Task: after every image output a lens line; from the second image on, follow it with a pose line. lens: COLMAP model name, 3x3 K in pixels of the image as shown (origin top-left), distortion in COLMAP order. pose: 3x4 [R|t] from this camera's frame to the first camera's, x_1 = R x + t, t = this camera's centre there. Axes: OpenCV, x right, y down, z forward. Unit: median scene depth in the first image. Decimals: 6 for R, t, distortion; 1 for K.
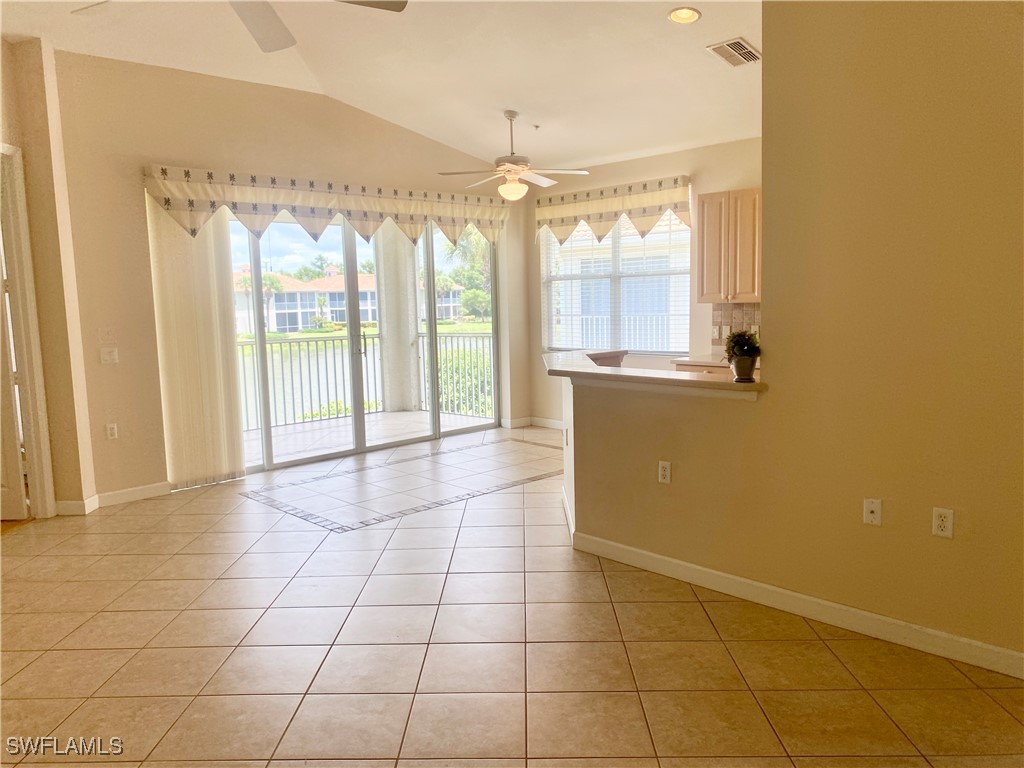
lens RADIAL K [[766.9, 0, 512.0], [0, 766.9, 384.0], [0, 0, 1]] dist [0.095675, -0.110607]
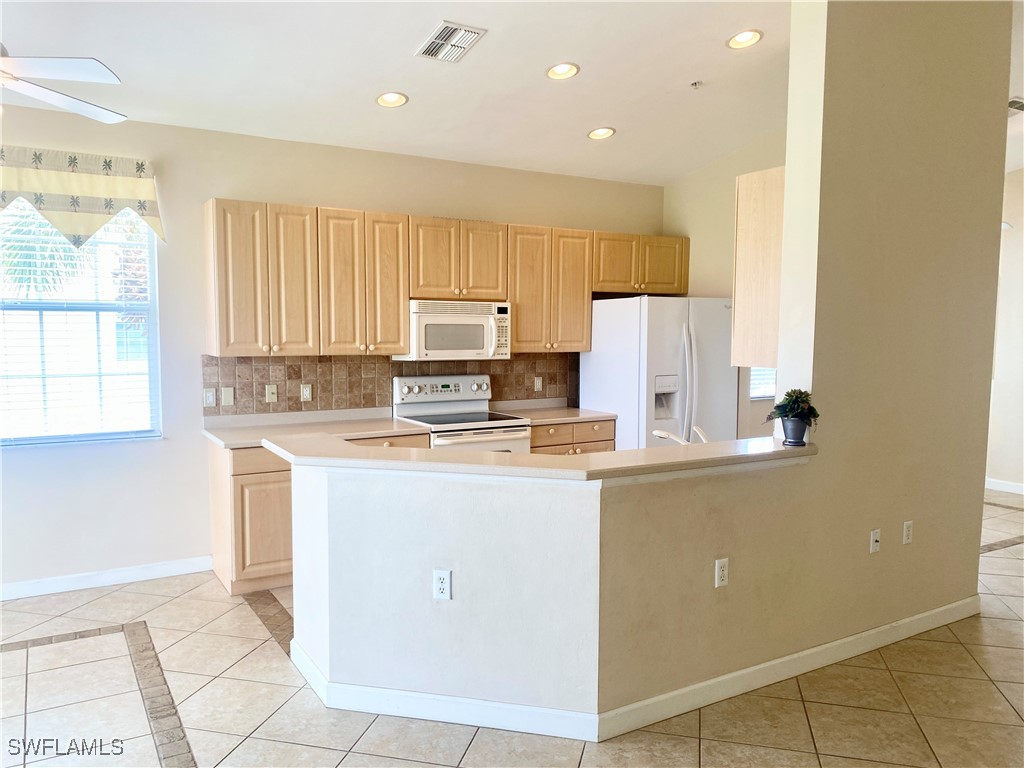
lens RADIAL K [[776.7, 0, 512.0], [0, 776.7, 384.0], [0, 0, 1]] dist [0.168184, -0.328227]
pose [[0.216464, -0.055345, 0.974721, -0.396657], [0.100907, 0.994313, 0.034048, -0.081528], [-0.971062, 0.090986, 0.220818, 0.622080]]
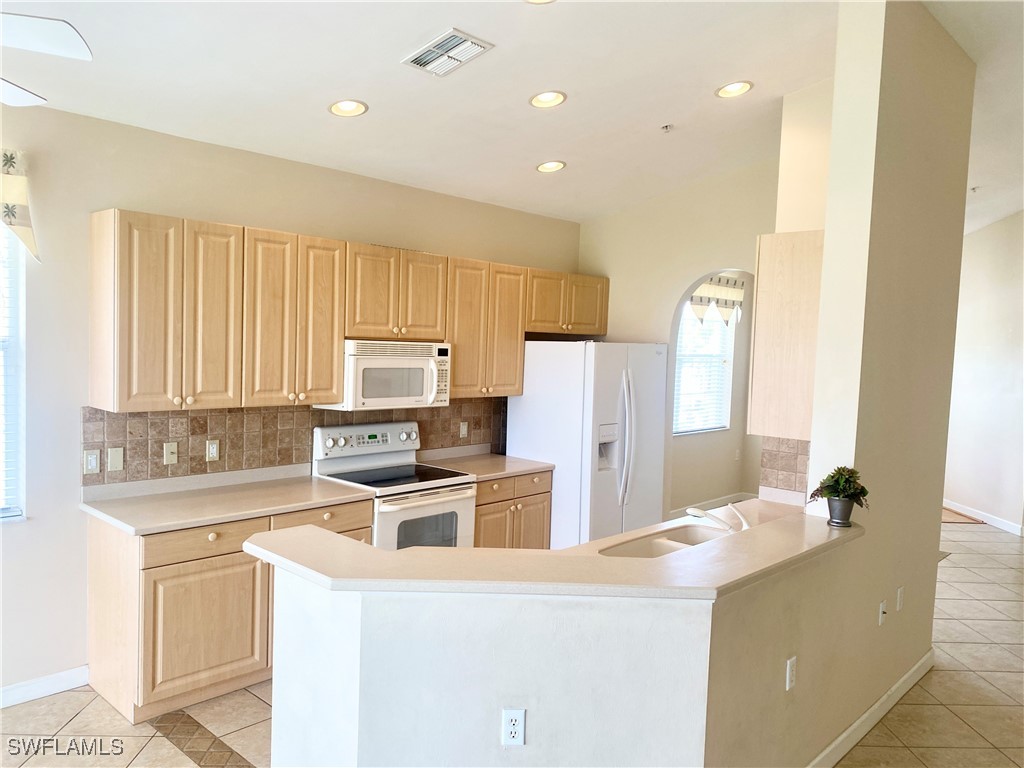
lens RADIAL K [[766.9, 0, 512.0], [0, 766.9, 384.0], [0, 0, 1]] dist [0.095675, -0.110607]
pose [[-0.065018, -0.045717, 0.996836, -0.316681], [0.076974, 0.995744, 0.050688, -0.135489], [-0.994911, 0.080026, -0.061223, 0.793667]]
